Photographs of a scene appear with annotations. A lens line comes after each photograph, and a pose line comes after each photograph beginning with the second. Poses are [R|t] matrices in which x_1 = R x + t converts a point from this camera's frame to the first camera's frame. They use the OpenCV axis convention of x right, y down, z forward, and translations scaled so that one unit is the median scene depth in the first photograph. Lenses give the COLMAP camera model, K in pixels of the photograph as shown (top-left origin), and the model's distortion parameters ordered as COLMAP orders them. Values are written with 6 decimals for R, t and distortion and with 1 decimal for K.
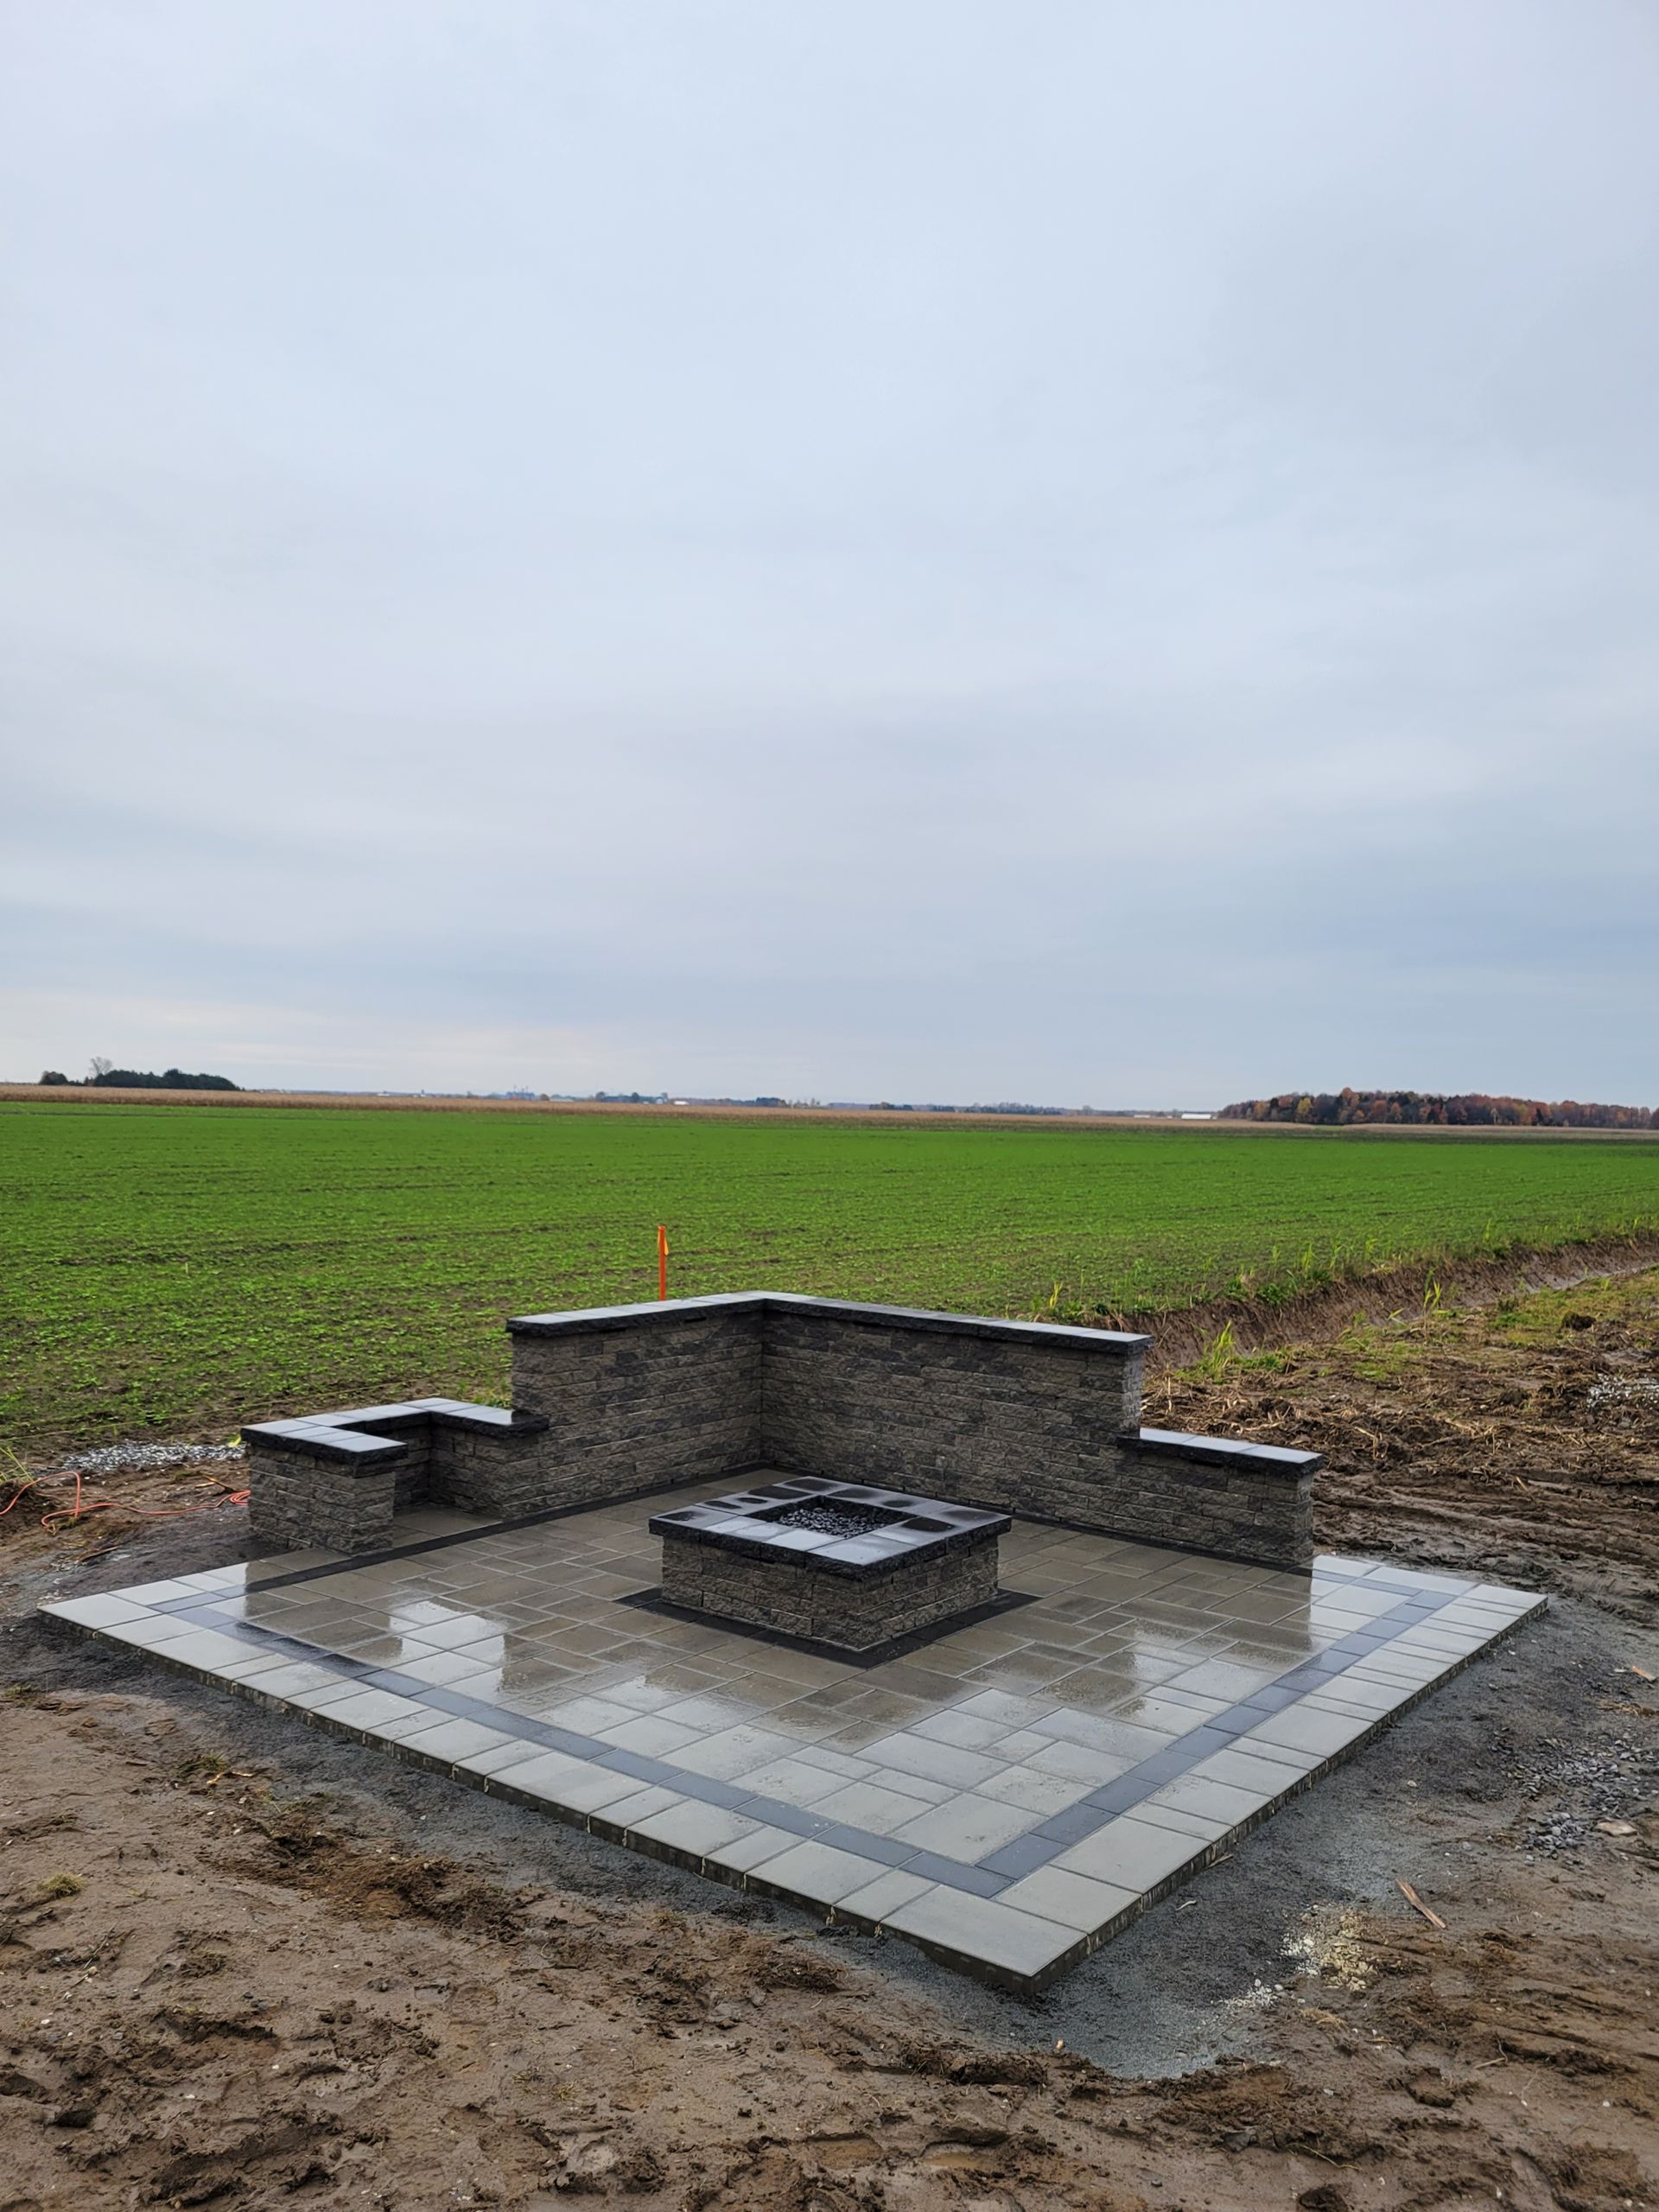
lens RADIAL K [[1681.8, 0, 829.5], [0, 1681.8, 1106.0], [0, 0, 1]] dist [0.056518, -0.045151]
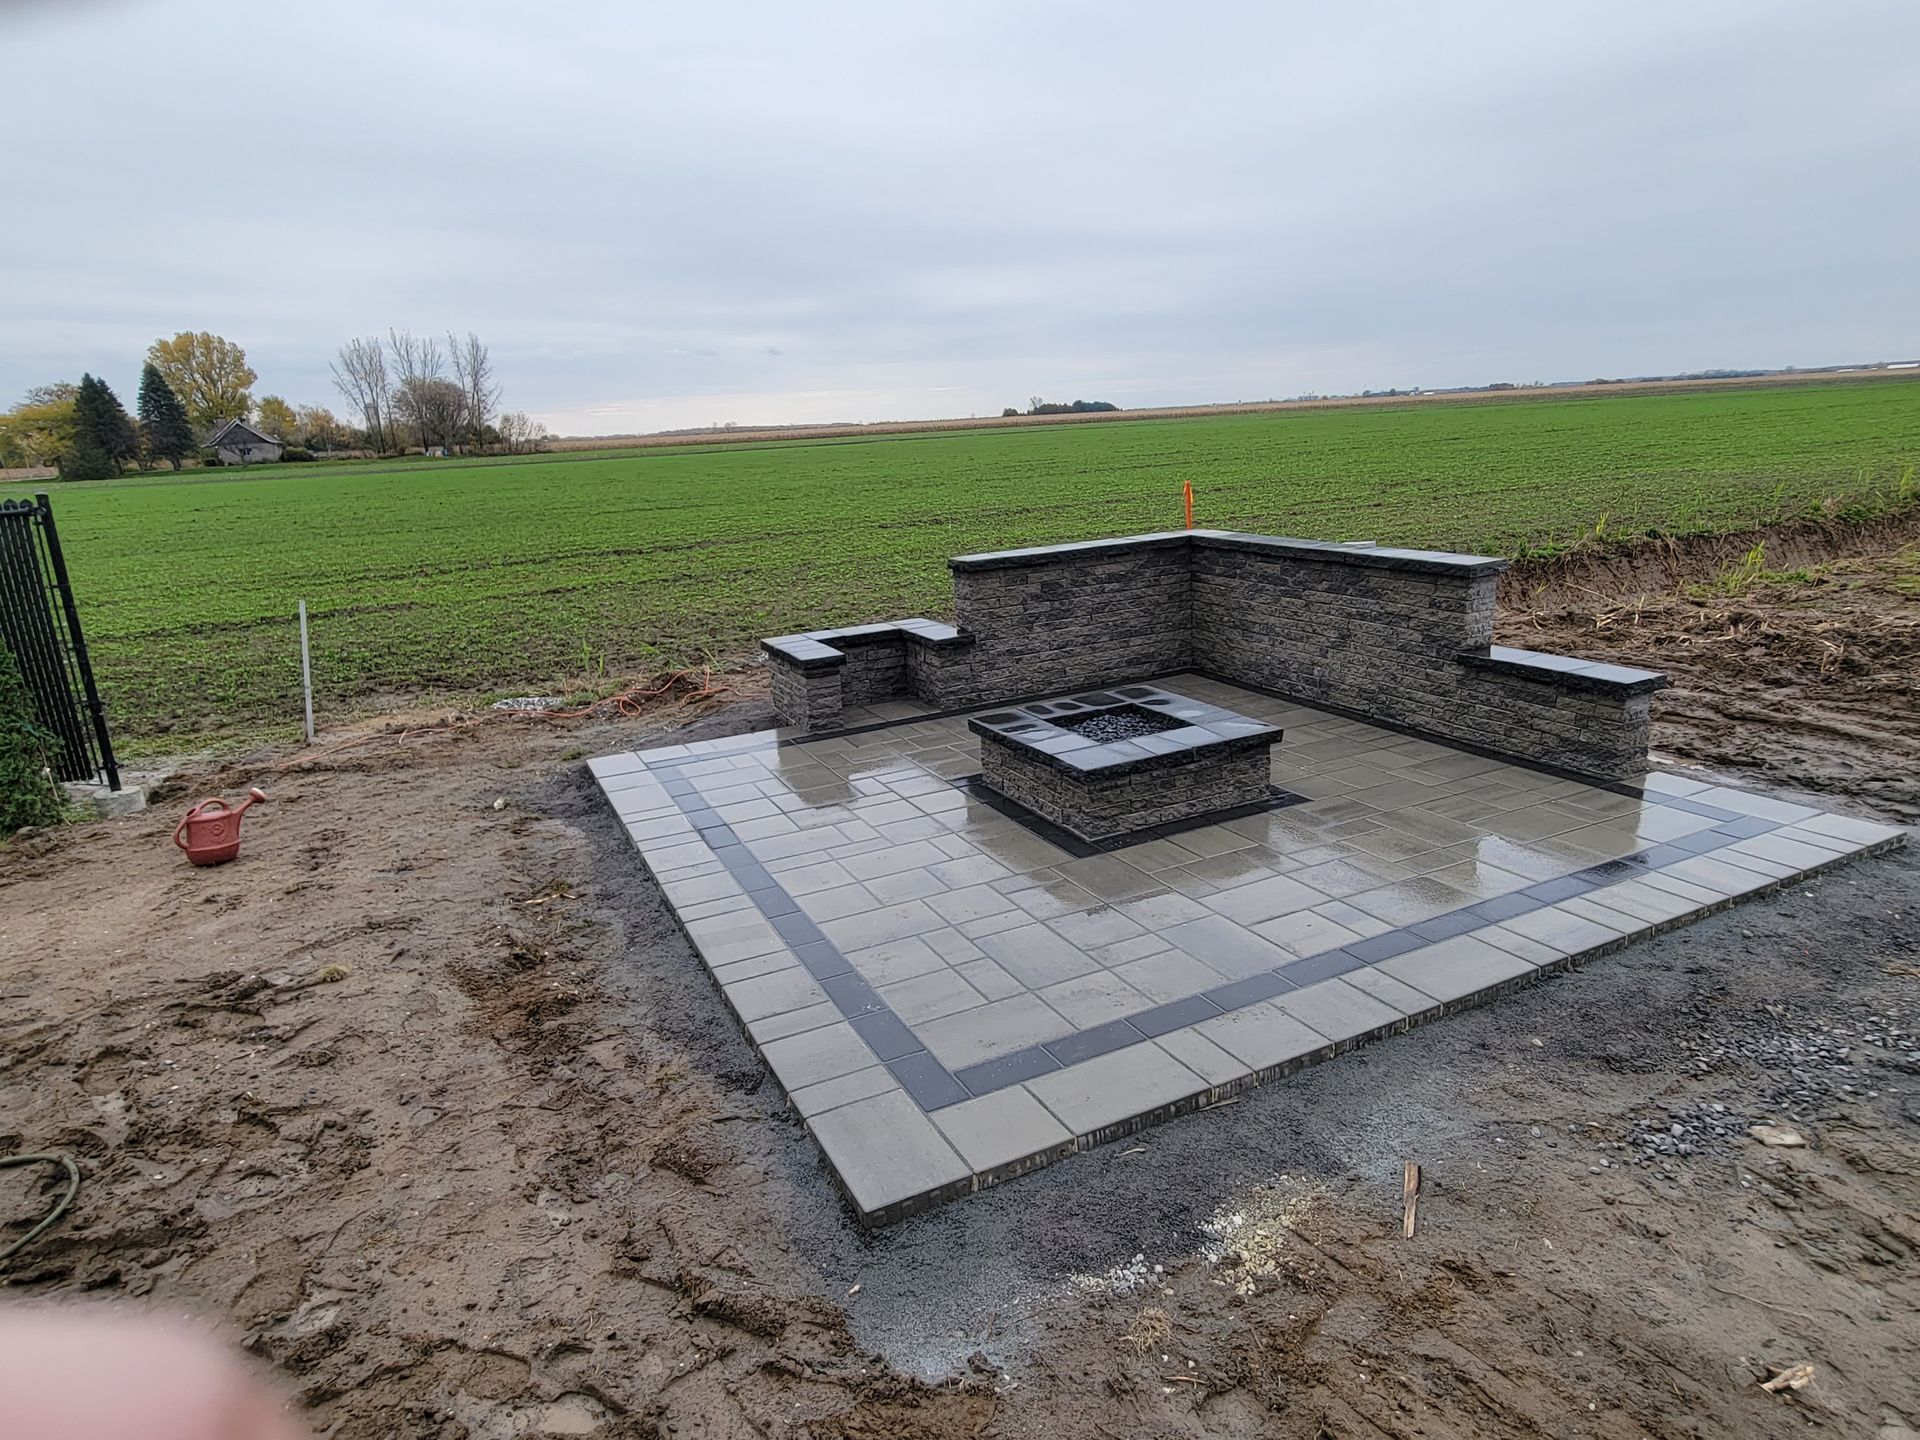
lens RADIAL K [[1115.6, 0, 960.0], [0, 1115.6, 720.0], [0, 0, 1]] dist [-0.001206, 0.000702]
pose [[0.895875, 0.038761, -0.442613, 0.221274], [0.081558, 0.964914, 0.249579, 0.037949], [0.436757, -0.259690, 0.861281, 0.268348]]
